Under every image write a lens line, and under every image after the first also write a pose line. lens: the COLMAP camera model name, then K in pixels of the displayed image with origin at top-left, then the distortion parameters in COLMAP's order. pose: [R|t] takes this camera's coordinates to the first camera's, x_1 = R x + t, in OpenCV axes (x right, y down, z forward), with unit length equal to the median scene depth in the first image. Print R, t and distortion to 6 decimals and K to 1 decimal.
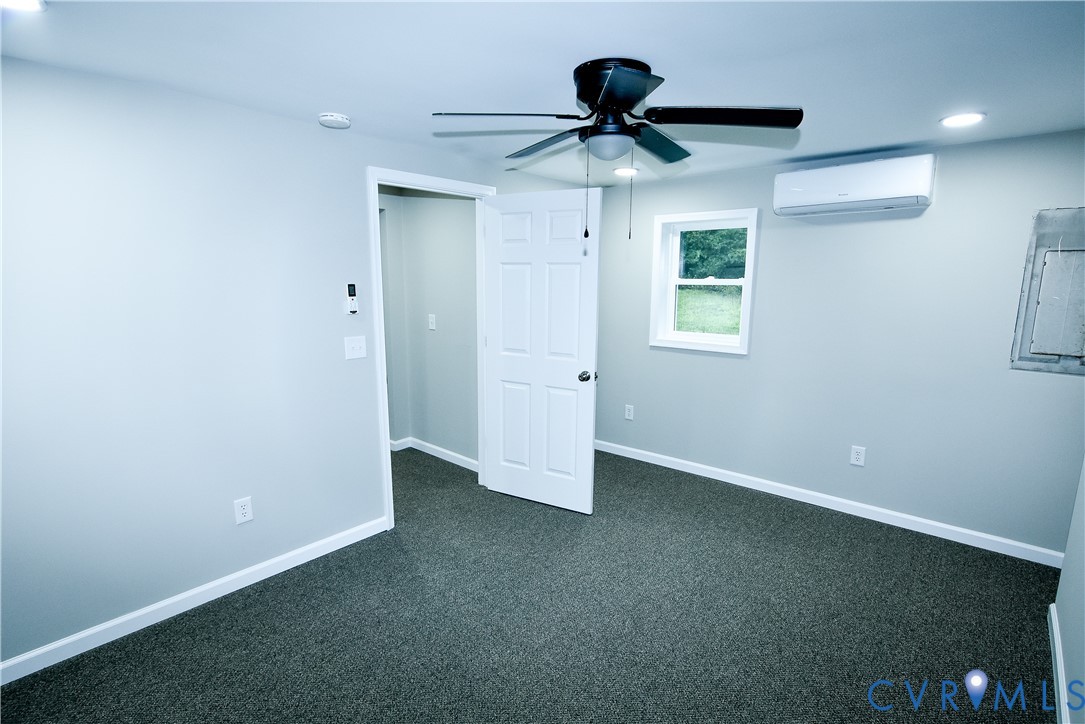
lens RADIAL K [[543.9, 0, 541.0], [0, 543.9, 376.7], [0, 0, 1]] dist [0.001433, -0.003440]
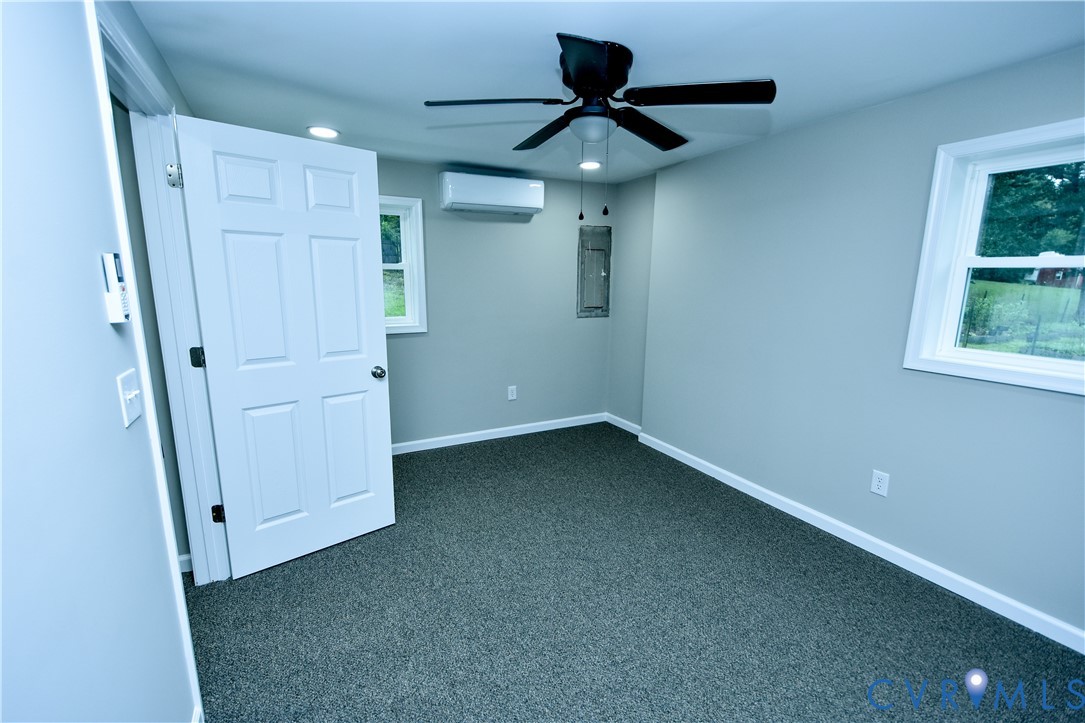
lens RADIAL K [[490.4, 0, 547.3], [0, 490.4, 364.0], [0, 0, 1]] dist [0.026874, -0.000221]
pose [[0.348921, -0.175268, 0.920617, -0.623104], [0.159199, 0.979163, 0.126076, -0.082691], [-0.923531, 0.102570, 0.369553, 0.534101]]
